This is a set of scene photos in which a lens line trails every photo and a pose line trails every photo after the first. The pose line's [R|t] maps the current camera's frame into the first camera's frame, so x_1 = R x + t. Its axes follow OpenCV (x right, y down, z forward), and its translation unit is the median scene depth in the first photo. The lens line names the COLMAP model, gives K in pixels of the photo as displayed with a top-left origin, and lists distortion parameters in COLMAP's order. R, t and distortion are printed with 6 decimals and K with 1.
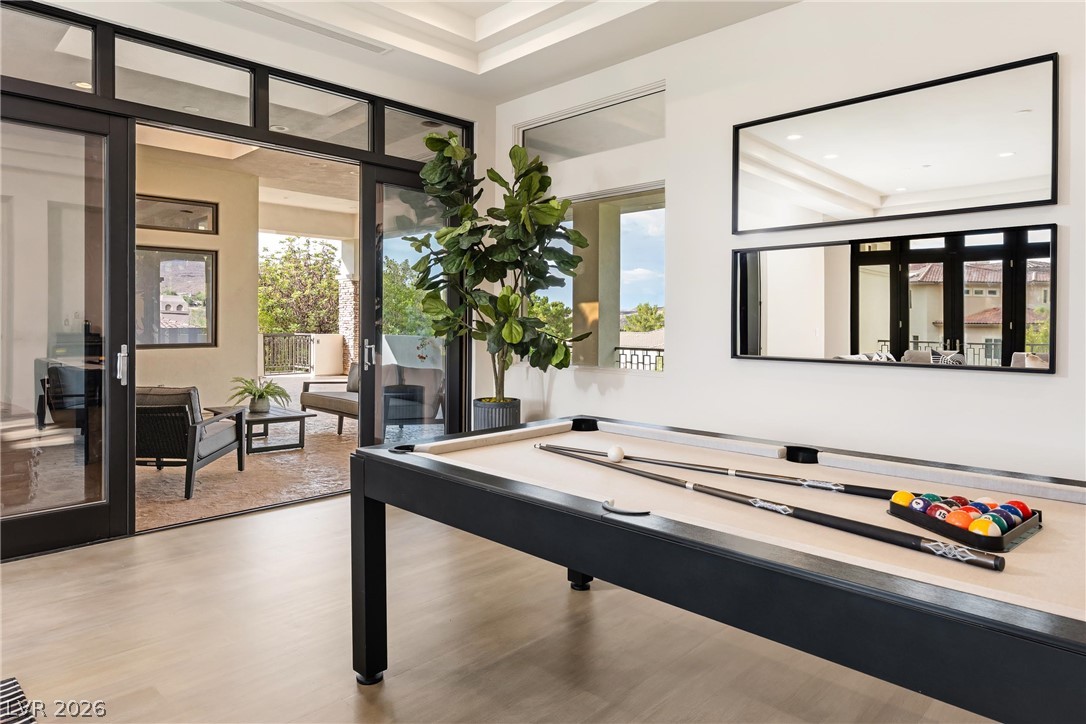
lens RADIAL K [[557.2, 0, 543.9], [0, 557.2, 344.1], [0, 0, 1]] dist [-0.011197, 0.002191]
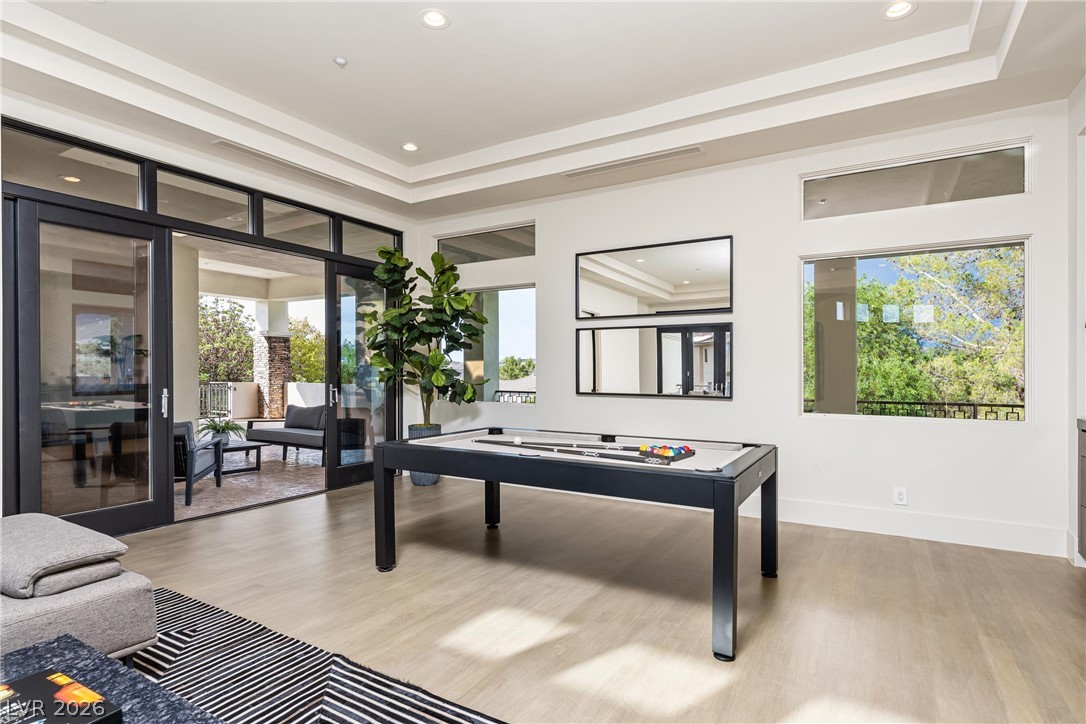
lens RADIAL K [[557.2, 0, 542.4], [0, 557.2, 366.8], [0, 0, 1]] dist [-0.011197, 0.002191]
pose [[0.968140, 0.001735, 0.250403, -0.151168], [0.010193, 0.998874, -0.046331, 0.016845], [-0.250202, 0.047407, 0.967032, -0.500791]]
